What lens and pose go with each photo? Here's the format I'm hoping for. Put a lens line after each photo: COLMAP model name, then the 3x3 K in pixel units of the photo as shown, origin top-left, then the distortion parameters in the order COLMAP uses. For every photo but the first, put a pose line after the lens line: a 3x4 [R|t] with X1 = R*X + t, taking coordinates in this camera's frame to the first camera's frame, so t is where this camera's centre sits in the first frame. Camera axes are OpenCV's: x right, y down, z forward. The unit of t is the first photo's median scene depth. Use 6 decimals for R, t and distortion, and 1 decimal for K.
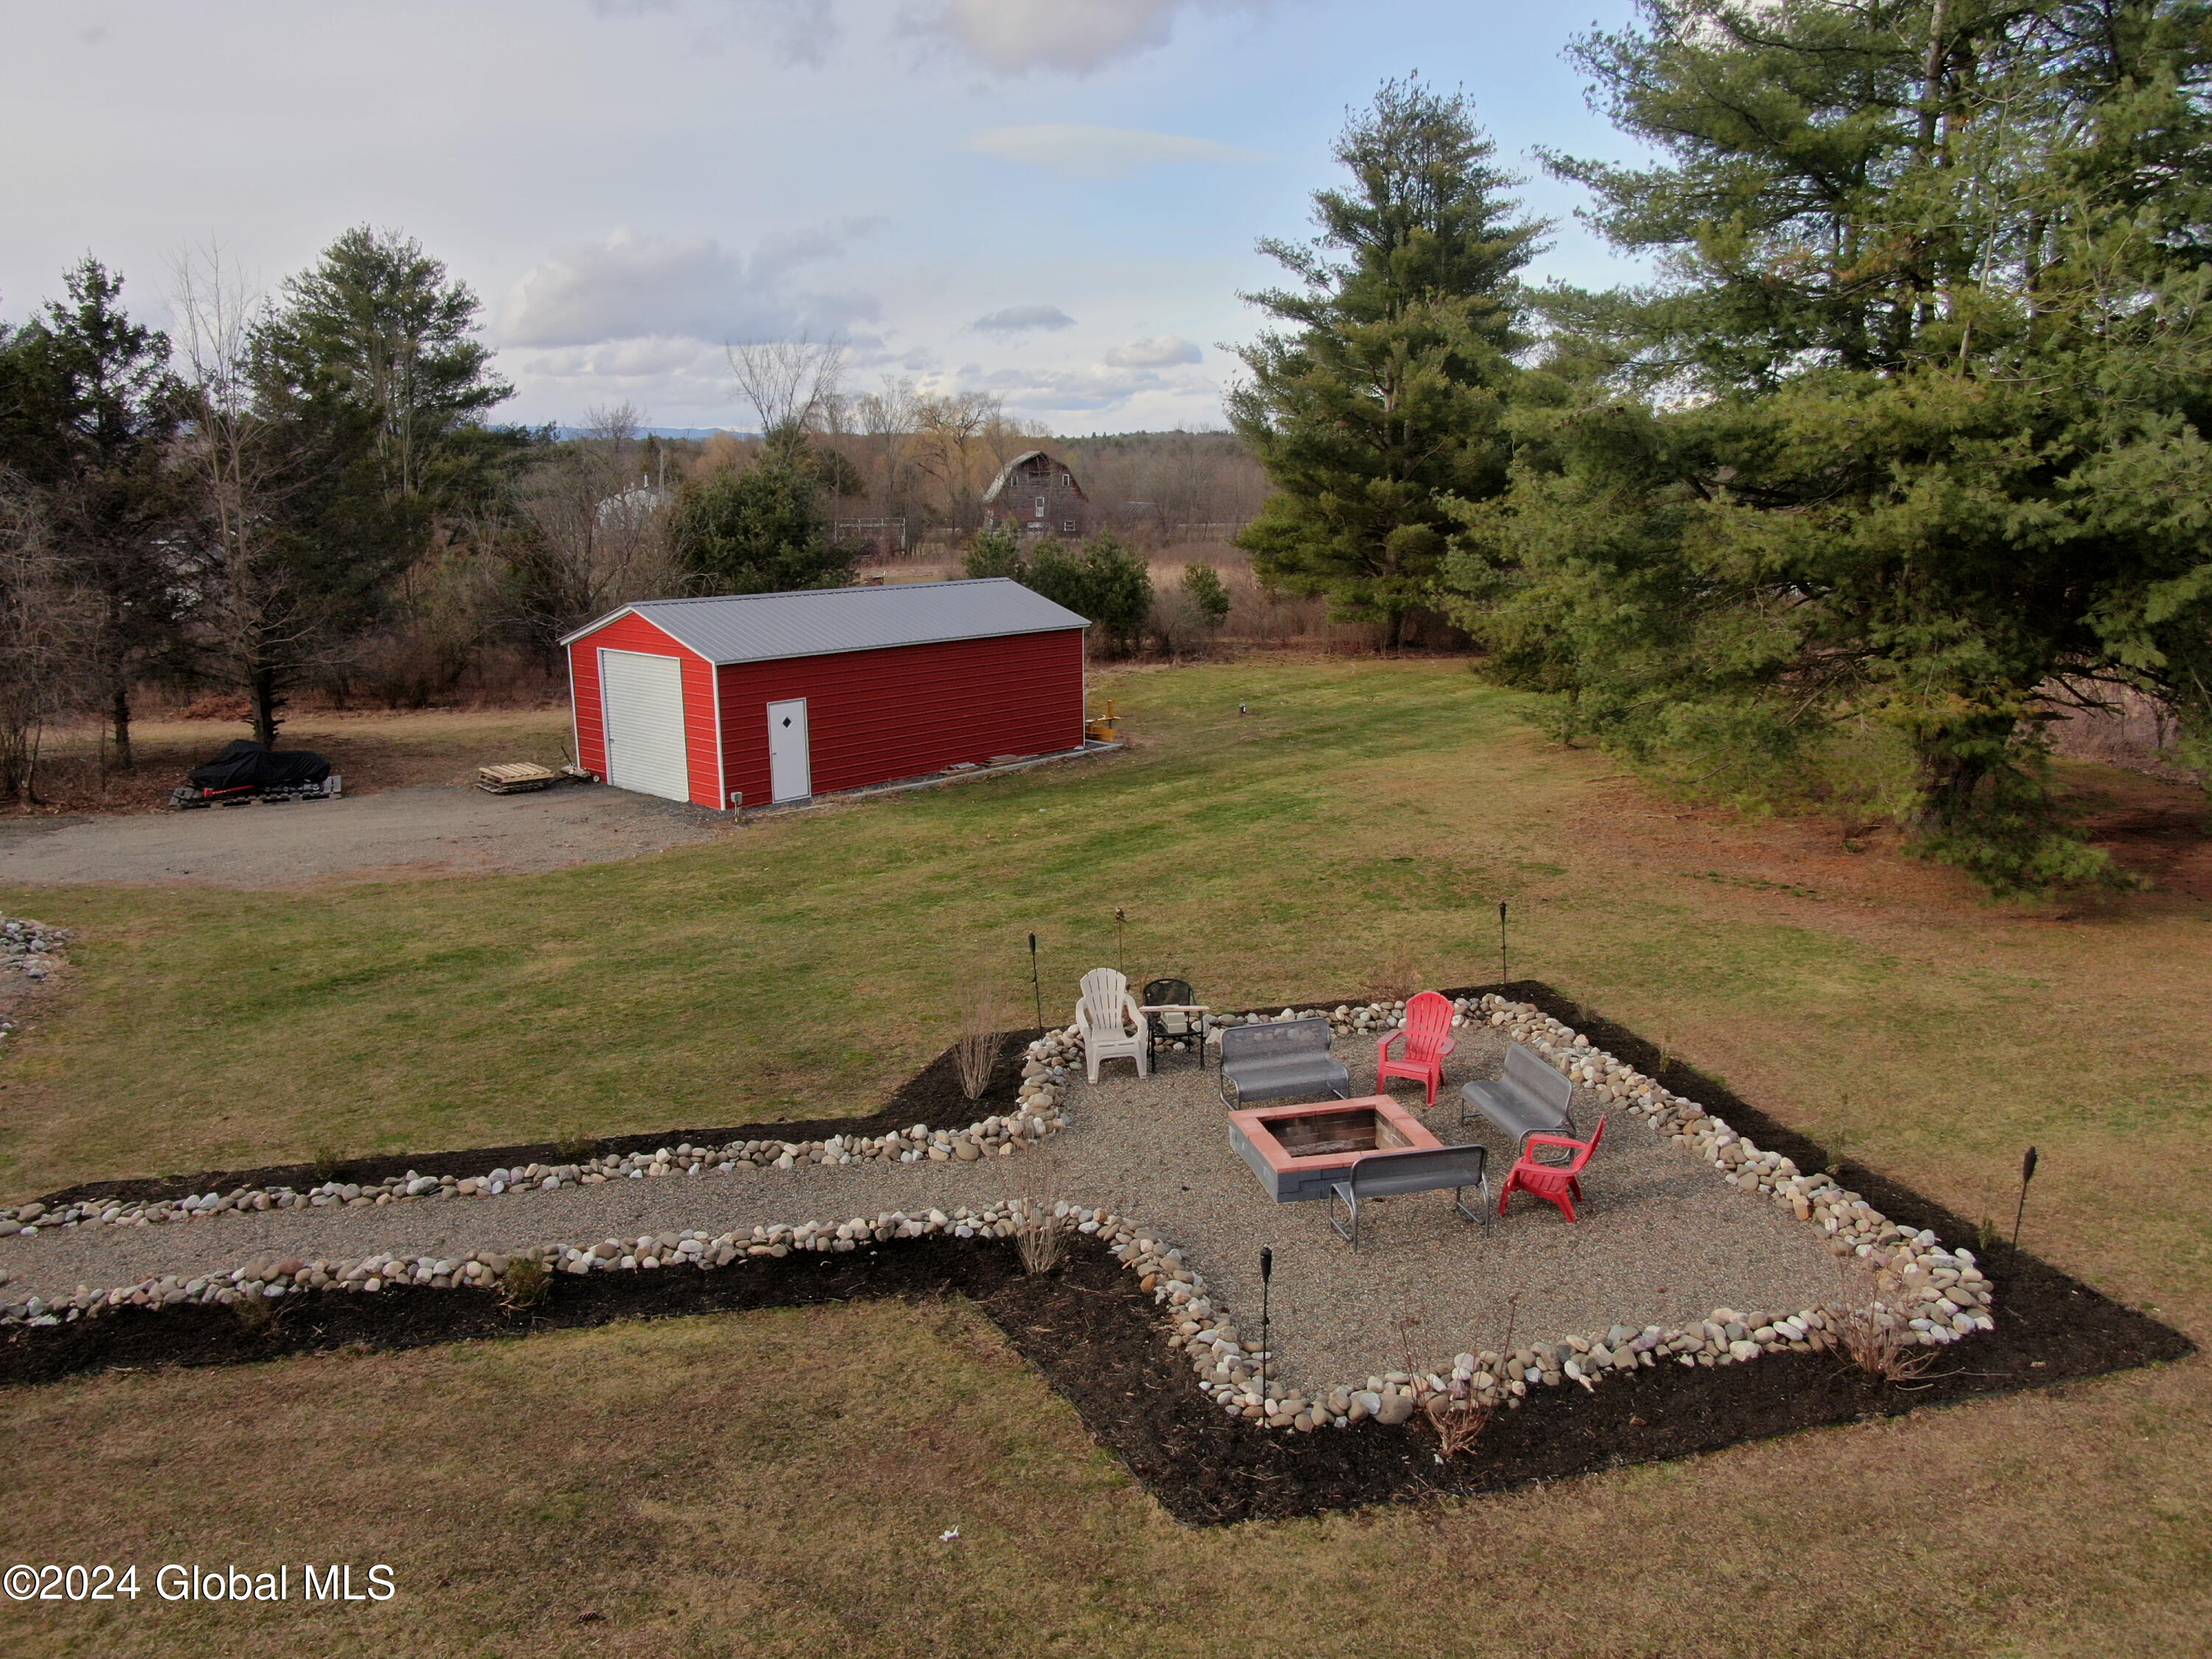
lens RADIAL K [[1592.0, 0, 1098.7], [0, 1592.0, 824.3], [0, 0, 1]] dist [-0.019922, 0.009653]
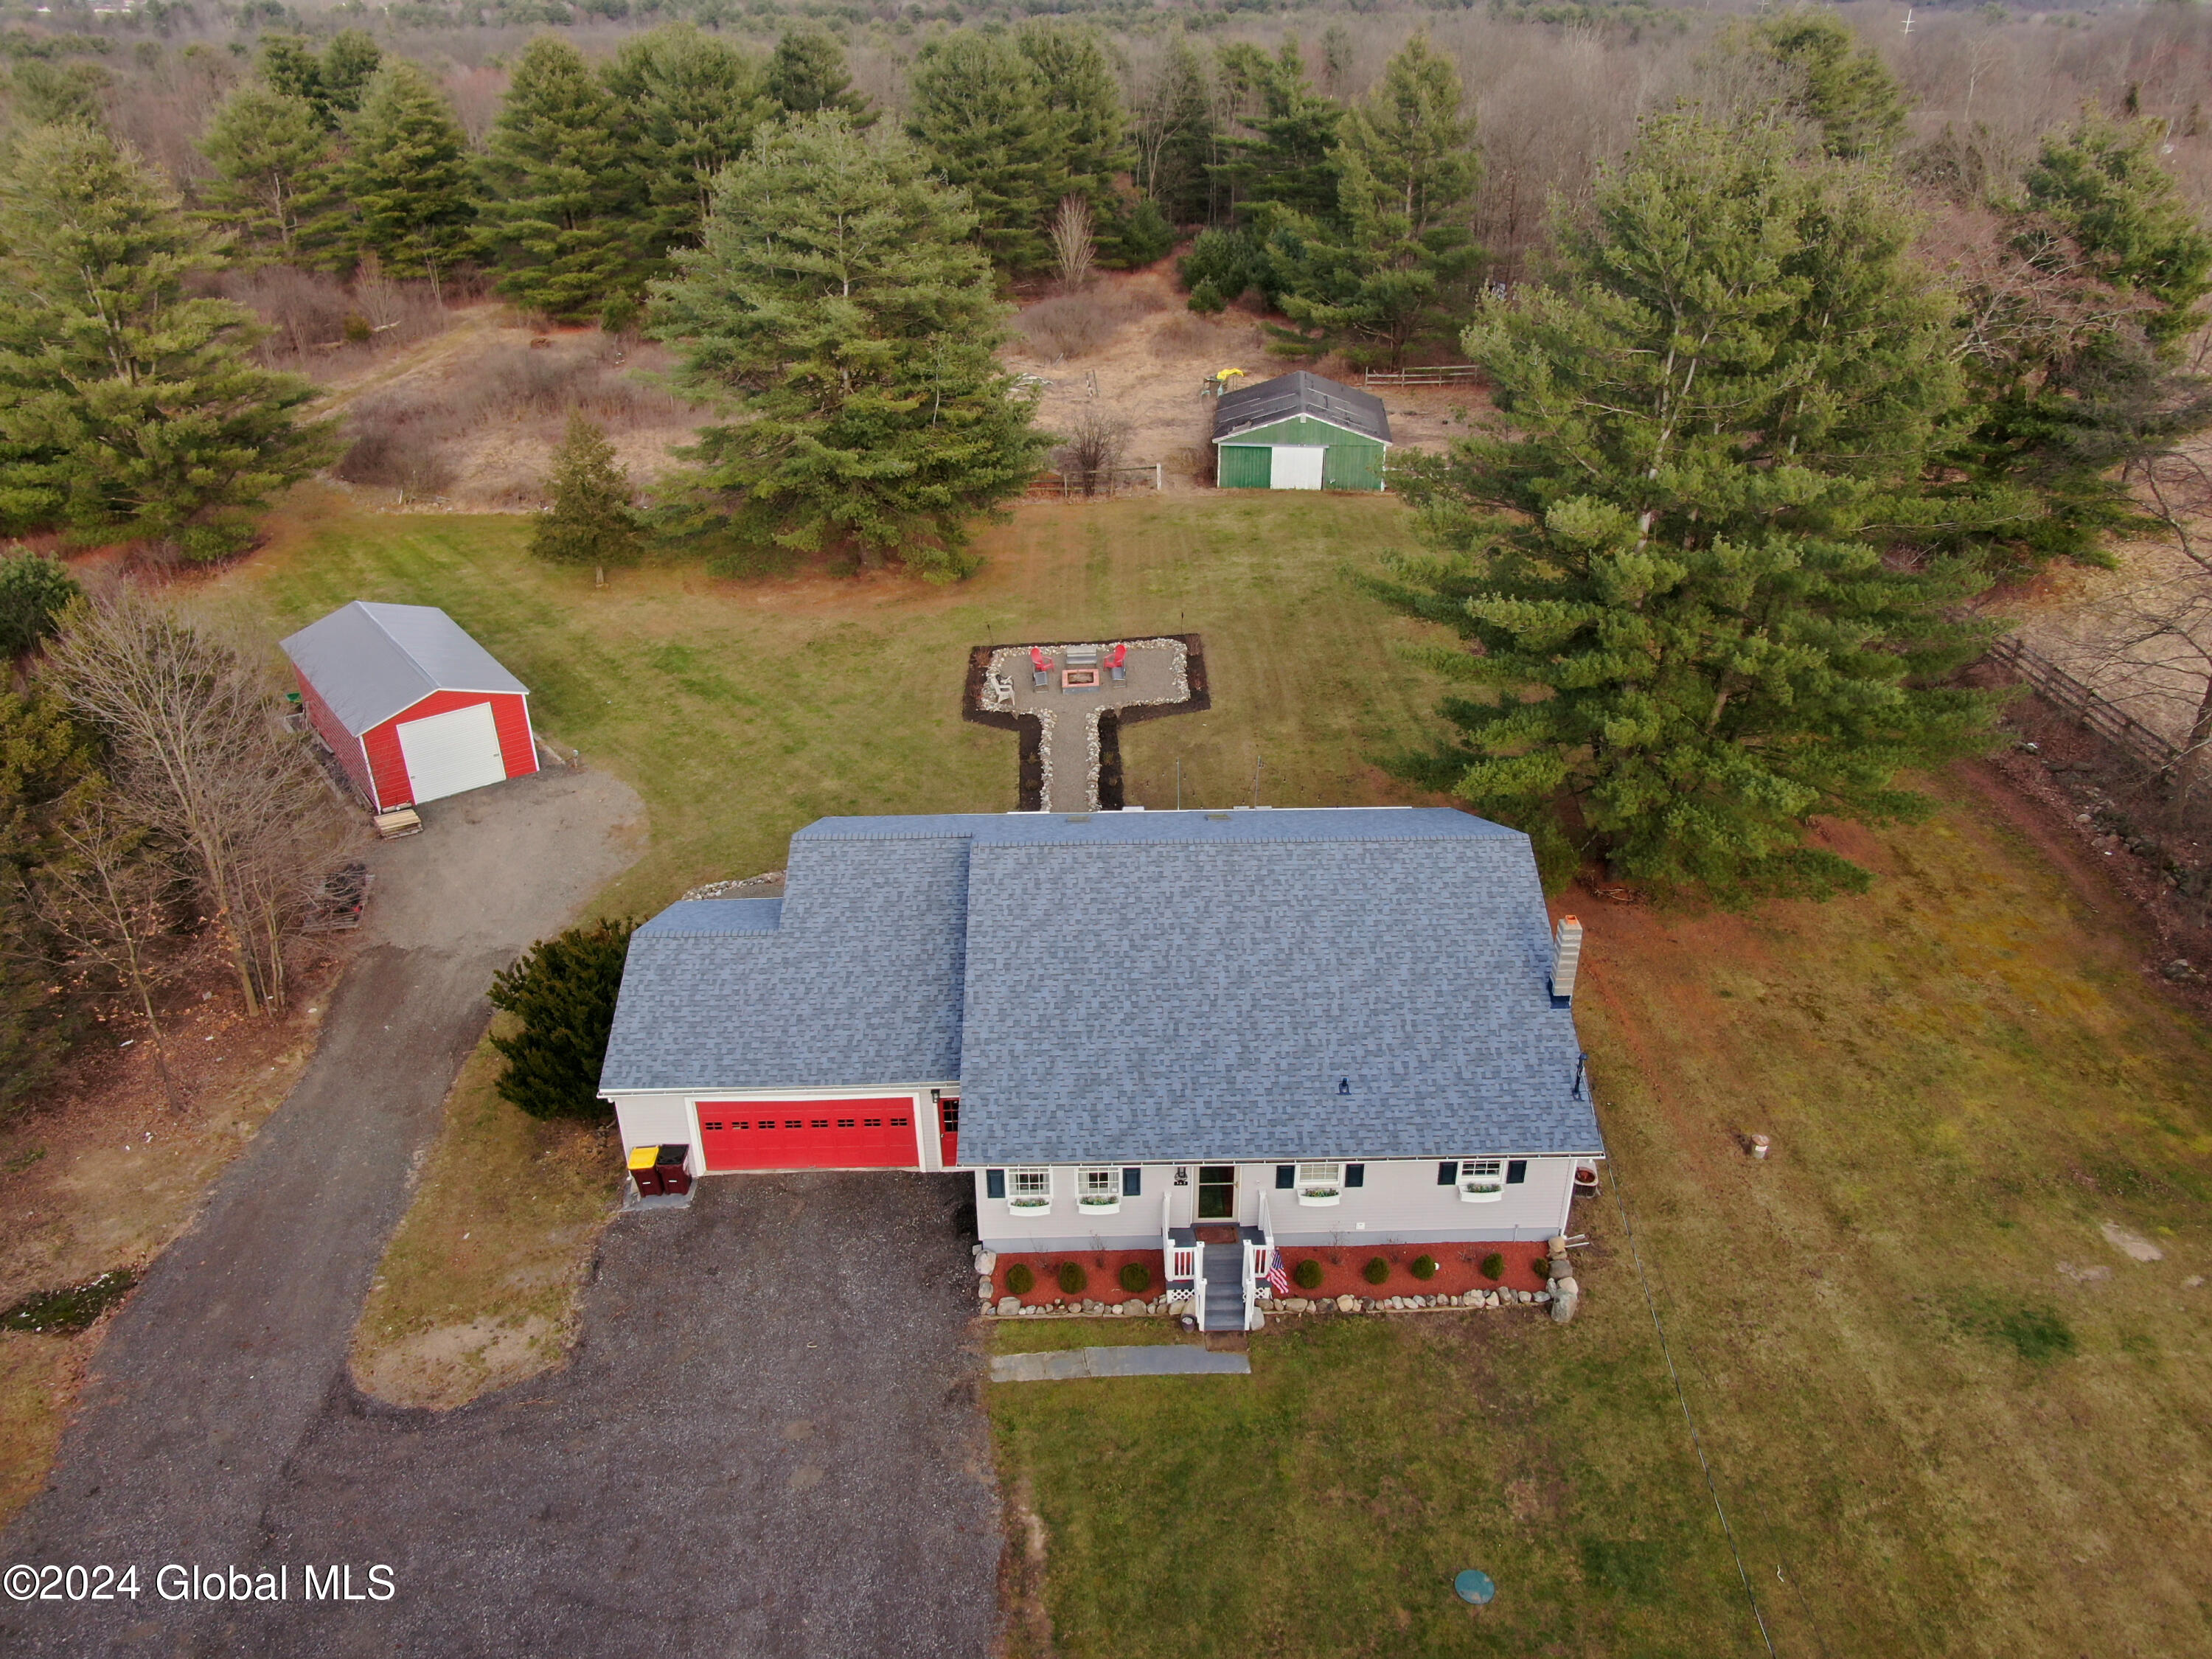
lens RADIAL K [[1592.0, 0, 1105.9], [0, 1592.0, 827.6], [0, 0, 1]] dist [-0.019922, 0.009653]
pose [[0.199120, -0.459011, 0.865829, -3.739238], [0.226807, 0.881119, 0.414956, -1.214476], [-0.953368, 0.113750, 0.279555, -0.206597]]
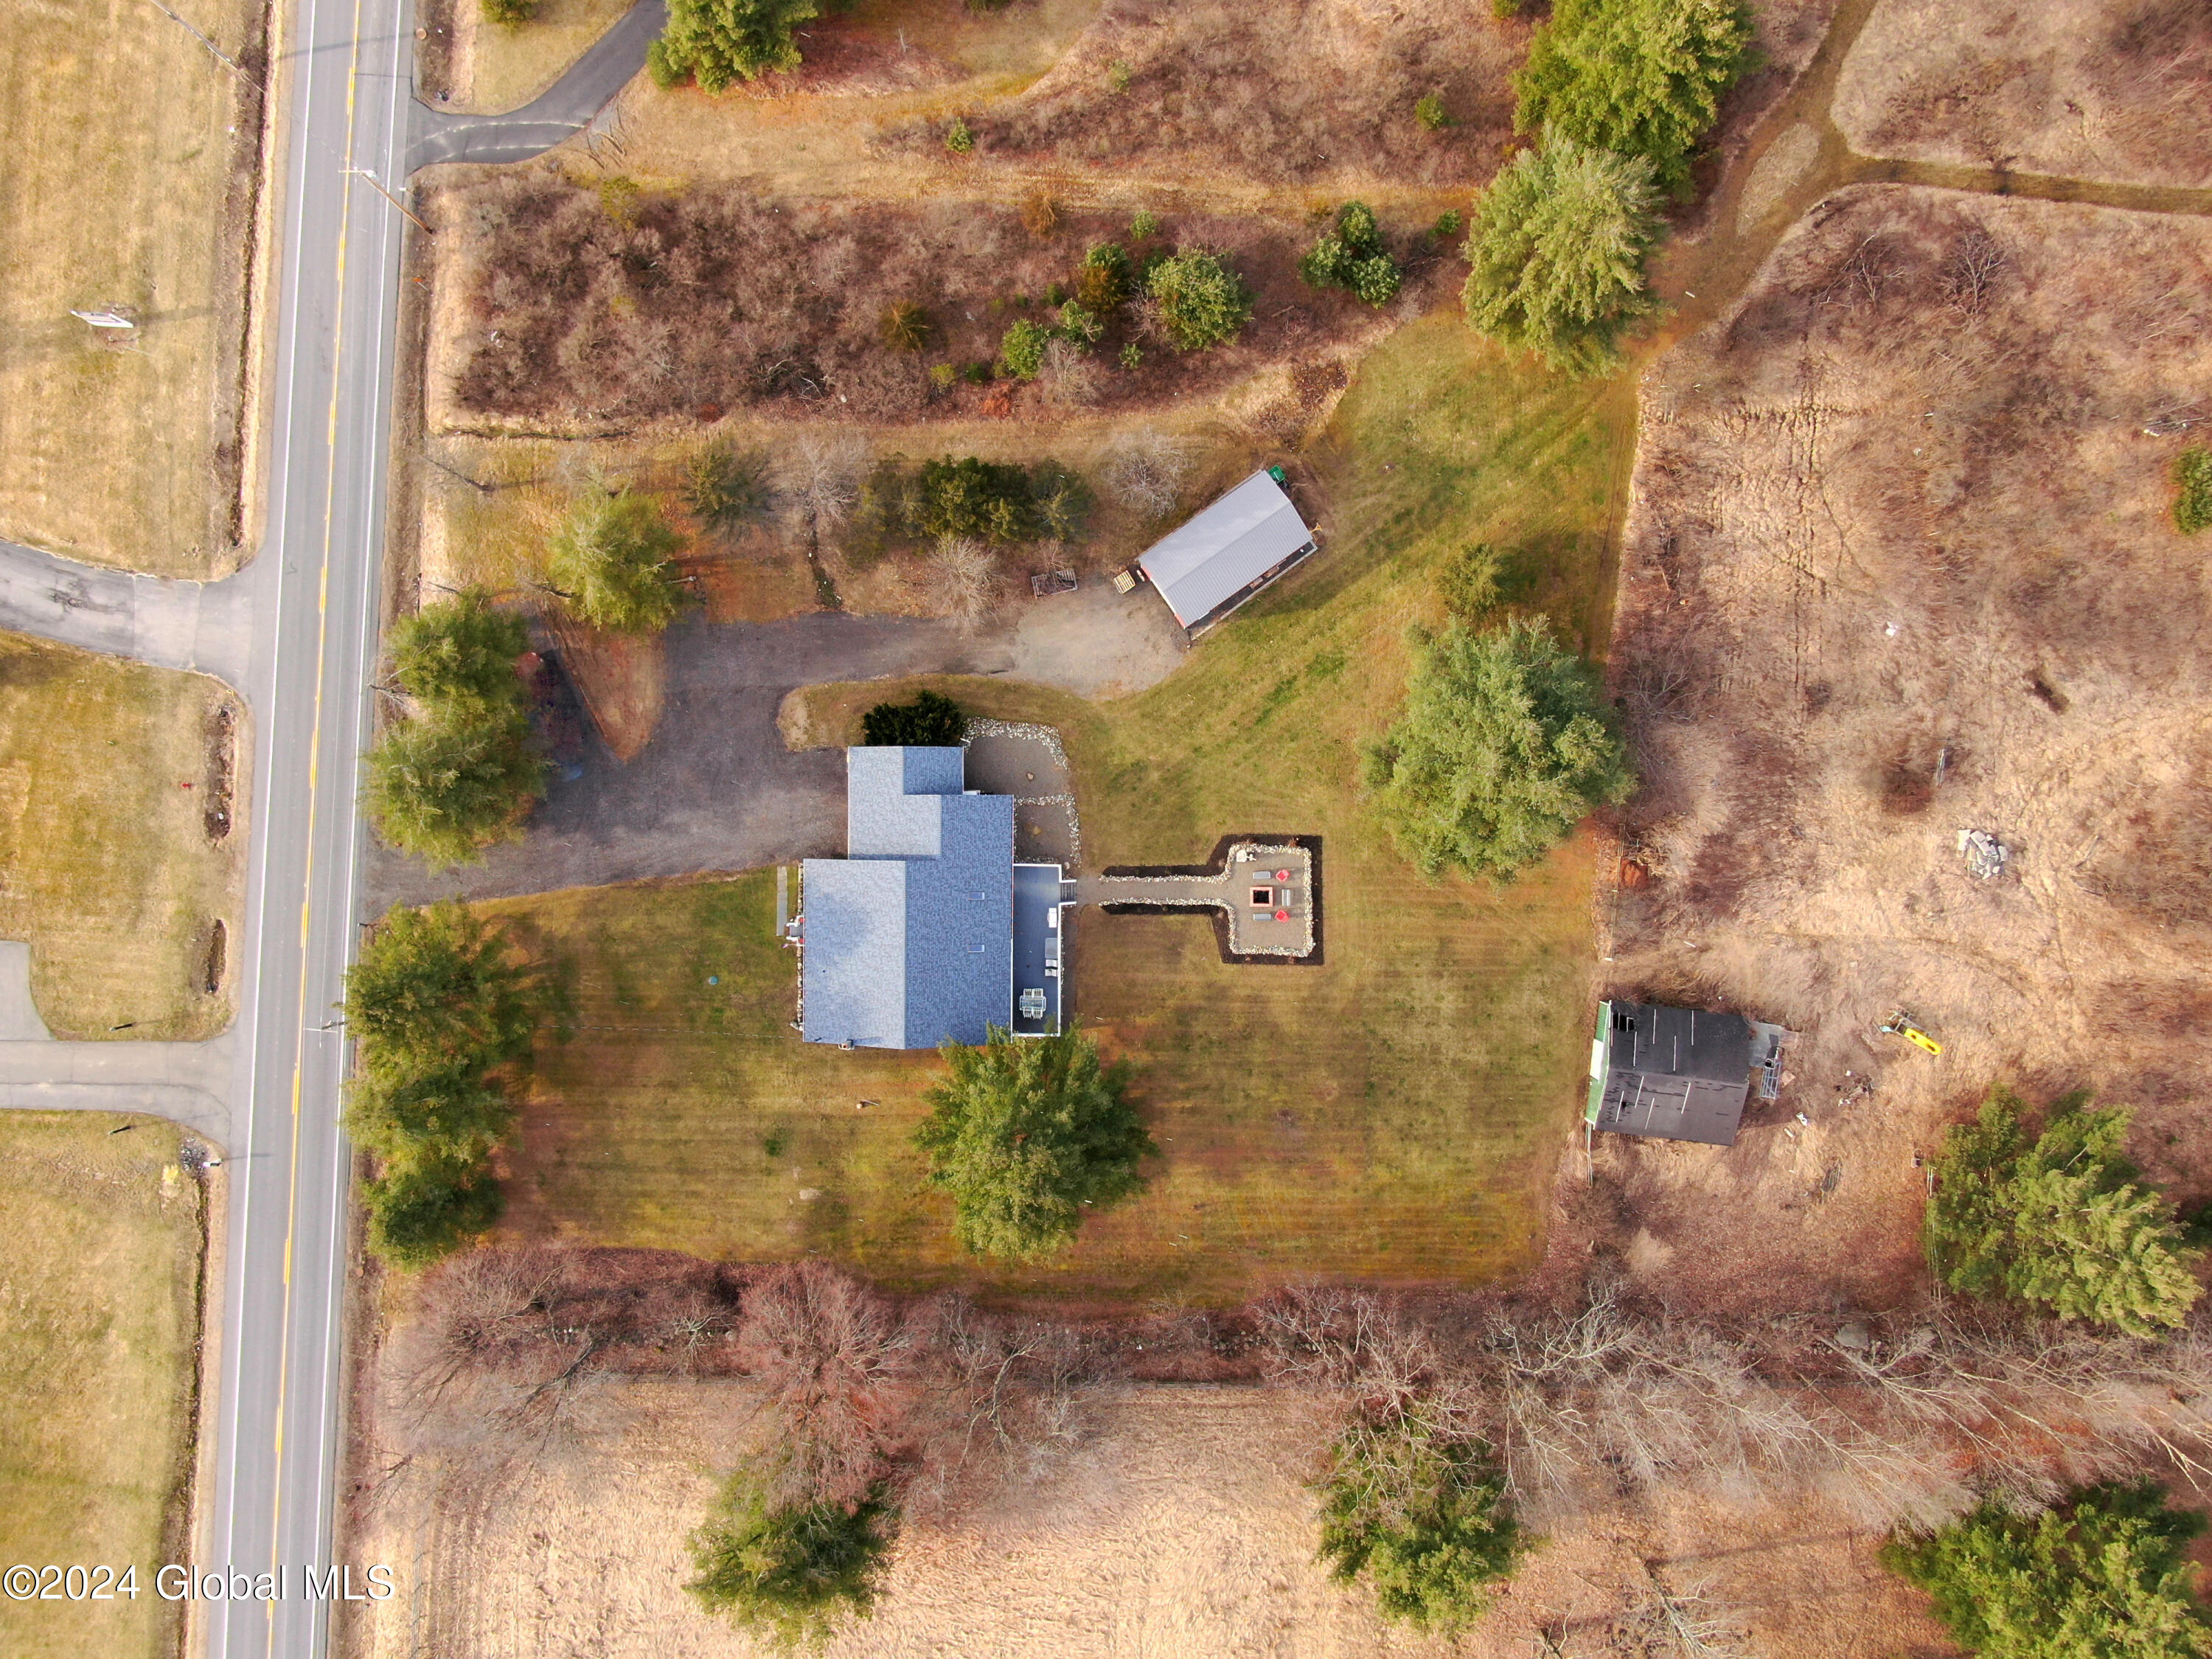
lens RADIAL K [[1592.0, 0, 1102.8], [0, 1592.0, 827.9], [0, 0, 1]] dist [-0.019922, 0.009653]
pose [[0.974211, 0.225523, -0.007304, -0.646963], [-0.042262, 0.214171, 0.975882, -7.660793], [0.221648, -0.950405, 0.218178, -0.581779]]
